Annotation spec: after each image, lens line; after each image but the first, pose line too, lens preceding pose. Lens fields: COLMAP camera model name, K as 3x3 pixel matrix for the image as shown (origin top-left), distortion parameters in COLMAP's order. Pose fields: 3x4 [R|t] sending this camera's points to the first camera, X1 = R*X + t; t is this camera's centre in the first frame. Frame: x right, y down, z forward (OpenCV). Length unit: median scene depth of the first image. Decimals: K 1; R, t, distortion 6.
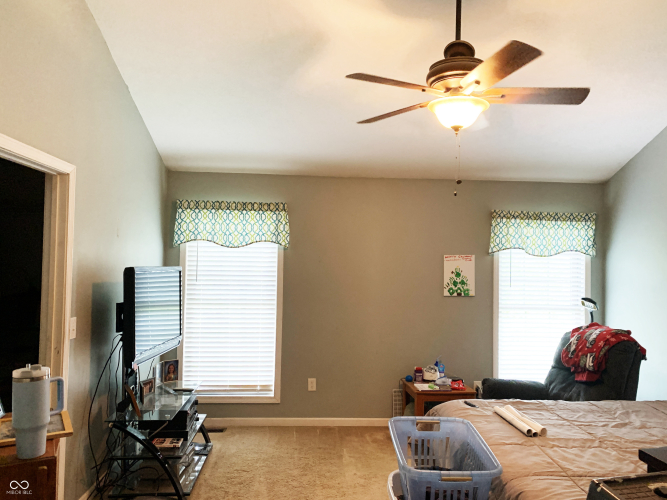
lens RADIAL K [[518.2, 0, 338.0], [0, 518.2, 252.5], [0, 0, 1]] dist [0.027348, -0.022417]
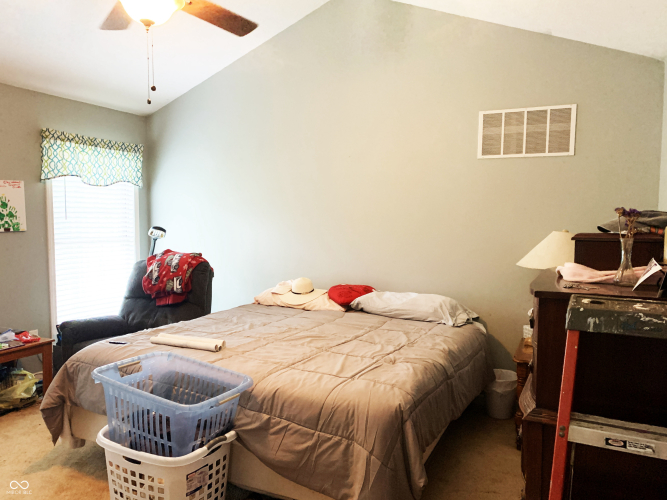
lens RADIAL K [[518.2, 0, 337.4], [0, 518.2, 251.5], [0, 0, 1]] dist [0.027348, -0.022417]
pose [[0.488059, -0.071873, 0.869846, -0.247590], [-0.021831, 0.995287, 0.094487, 0.029994], [-0.872538, -0.065105, 0.484190, 0.179118]]
